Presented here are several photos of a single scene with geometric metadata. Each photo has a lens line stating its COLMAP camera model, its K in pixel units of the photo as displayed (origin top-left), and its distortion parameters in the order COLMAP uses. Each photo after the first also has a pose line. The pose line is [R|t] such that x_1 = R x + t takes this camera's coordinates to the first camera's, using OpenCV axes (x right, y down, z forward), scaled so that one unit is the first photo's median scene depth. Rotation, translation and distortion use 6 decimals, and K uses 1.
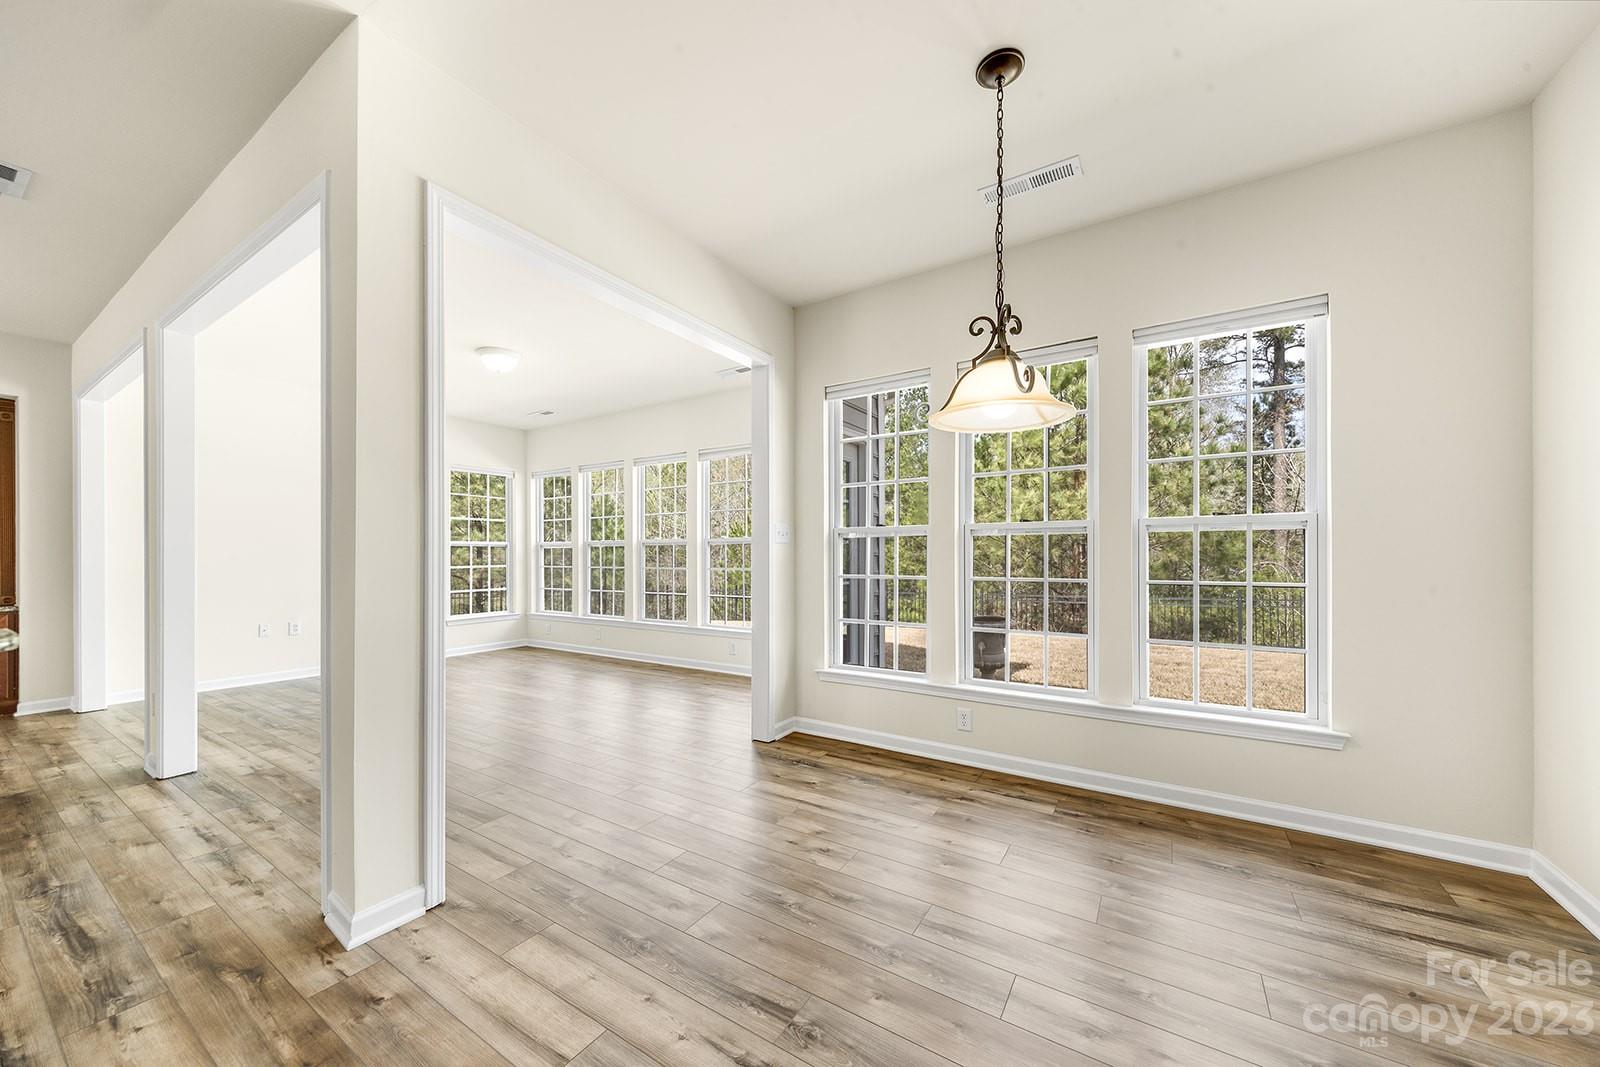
lens RADIAL K [[602.1, 0, 863.3], [0, 602.1, 556.7], [0, 0, 1]] dist [-0.001639, 0.000355]
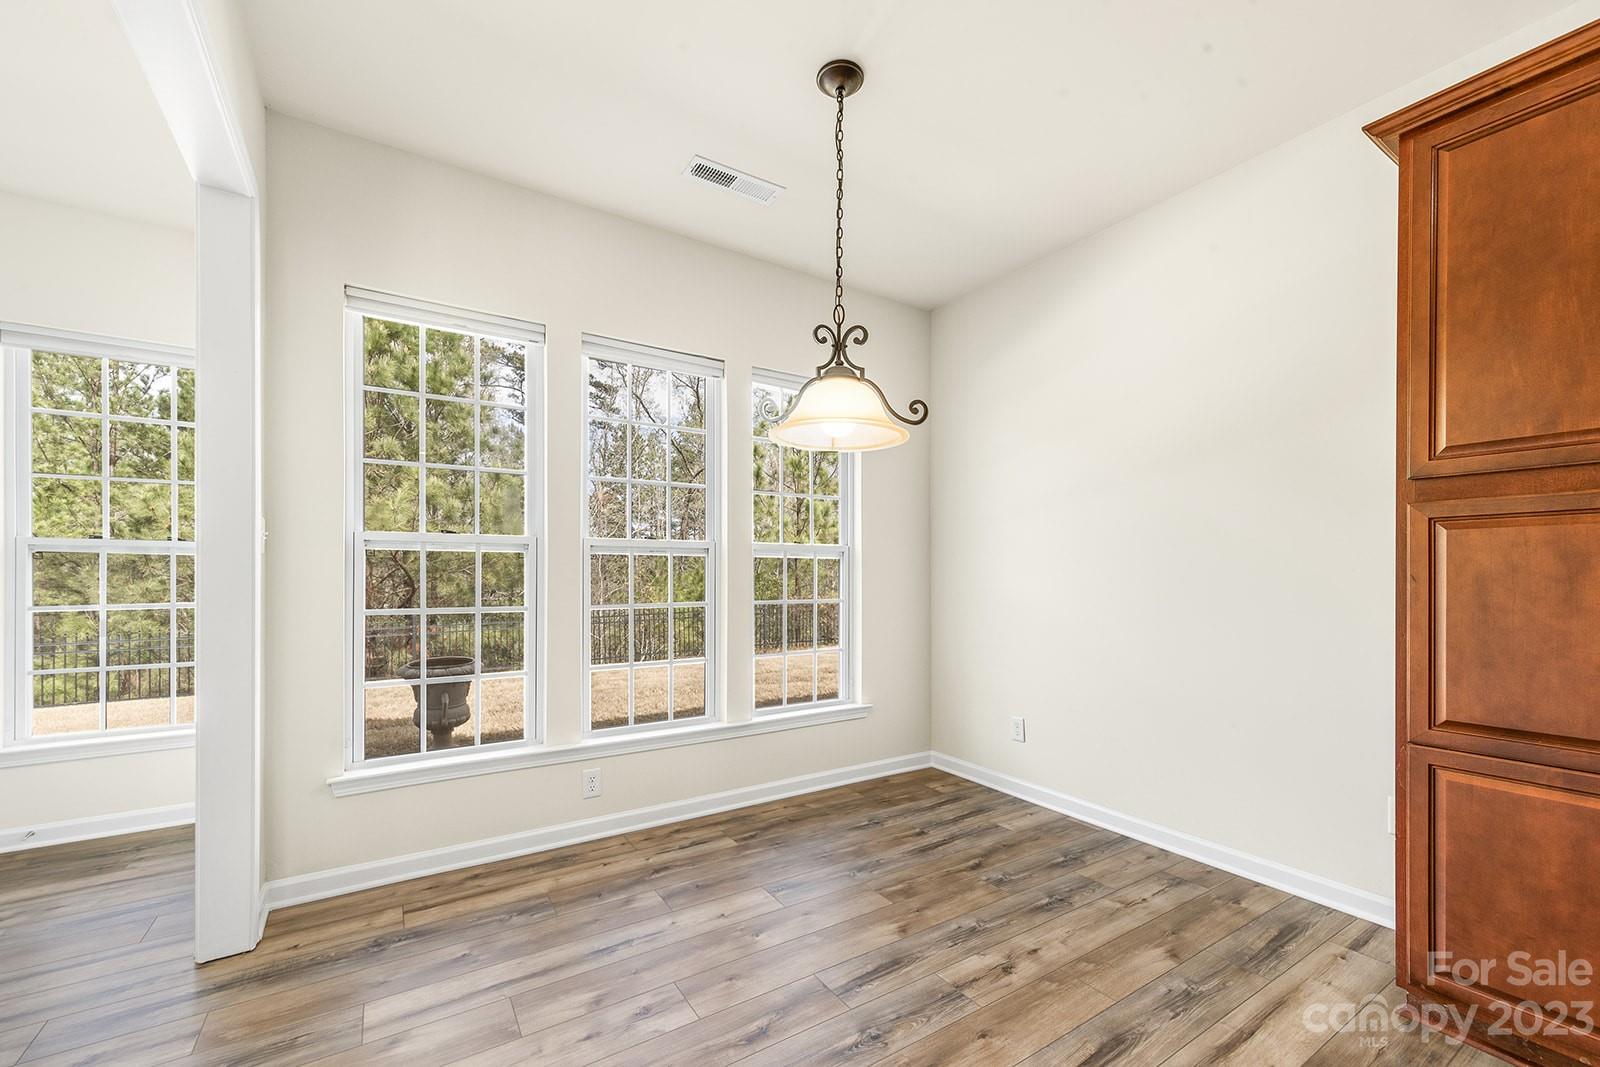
lens RADIAL K [[633.5, 0, 777.2], [0, 633.5, 574.6], [0, 0, 1]] dist [0.007169, -0.000818]
pose [[0.448389, 0.004200, 0.893829, -0.553345], [0.001065, 0.999986, -0.005233, -0.000849], [-0.893838, 0.003298, 0.448378, 0.469904]]
